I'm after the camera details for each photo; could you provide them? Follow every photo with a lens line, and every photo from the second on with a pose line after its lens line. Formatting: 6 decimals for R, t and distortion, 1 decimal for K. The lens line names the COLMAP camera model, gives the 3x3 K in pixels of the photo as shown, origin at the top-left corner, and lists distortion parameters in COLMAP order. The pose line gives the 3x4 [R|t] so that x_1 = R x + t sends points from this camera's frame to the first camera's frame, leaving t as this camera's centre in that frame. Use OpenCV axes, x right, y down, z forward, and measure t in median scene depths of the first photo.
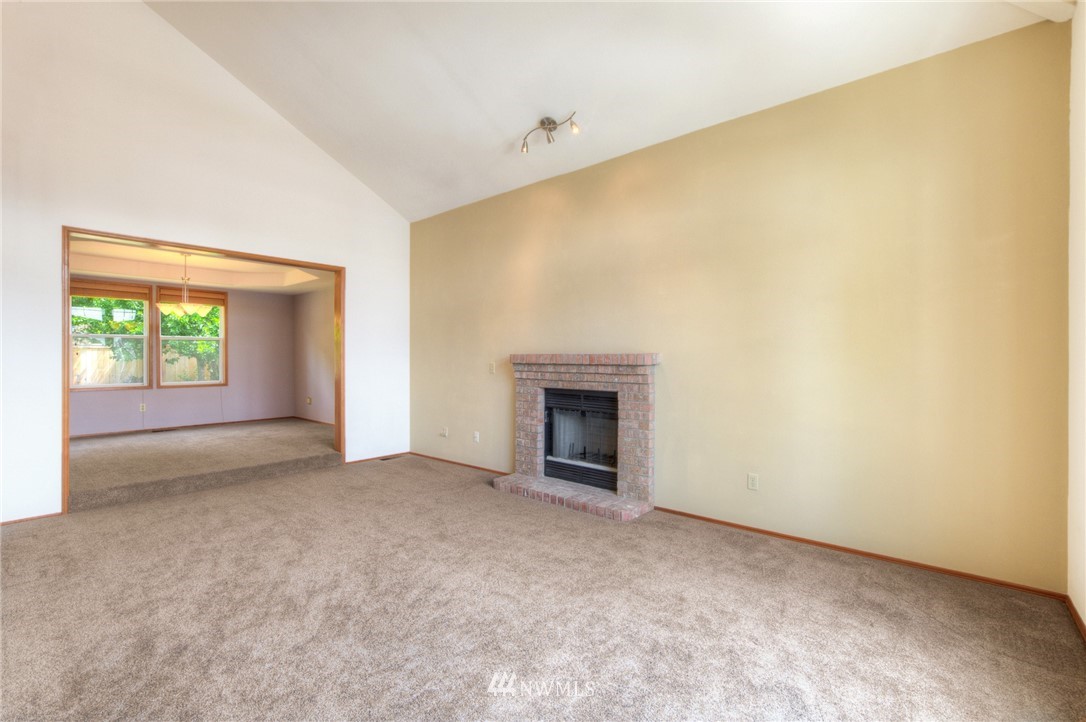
lens RADIAL K [[471.5, 0, 543.0], [0, 471.5, 361.0], [0, 0, 1]] dist [-0.015930, 0.000368]
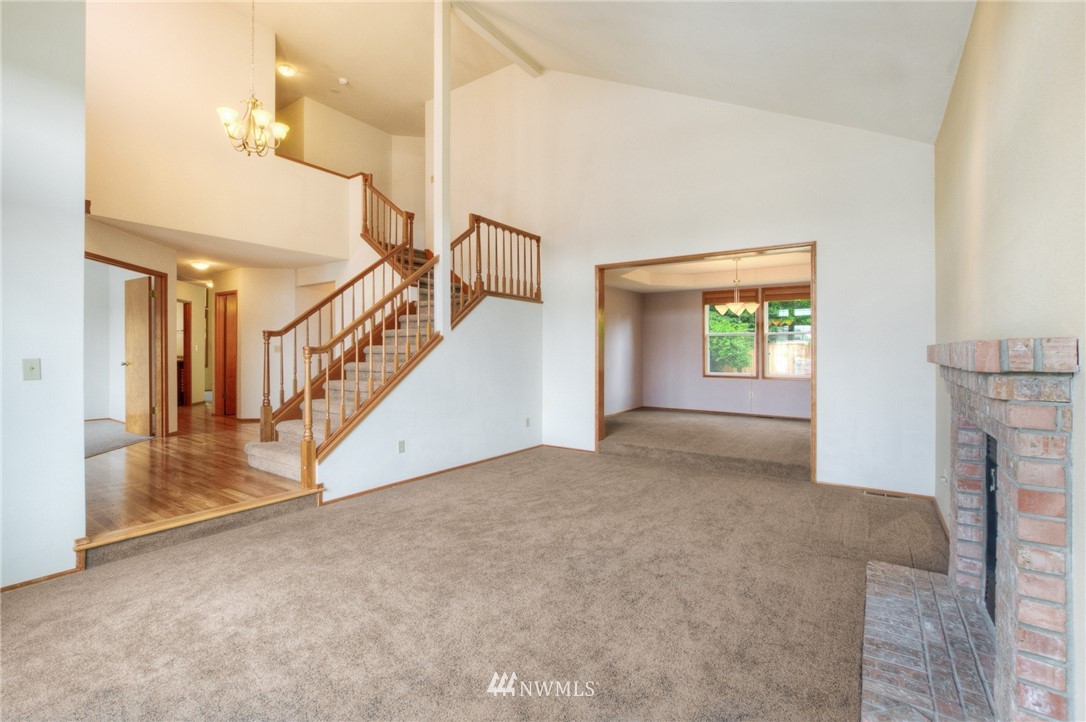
lens RADIAL K [[493.7, 0, 539.1], [0, 493.7, 339.7], [0, 0, 1]] dist [-0.012872, -0.000631]
pose [[0.086856, -0.023096, -0.995953, 0.494432], [-0.010981, 0.999648, -0.024140, -0.002396], [0.996160, 0.013033, 0.086572, 0.567425]]
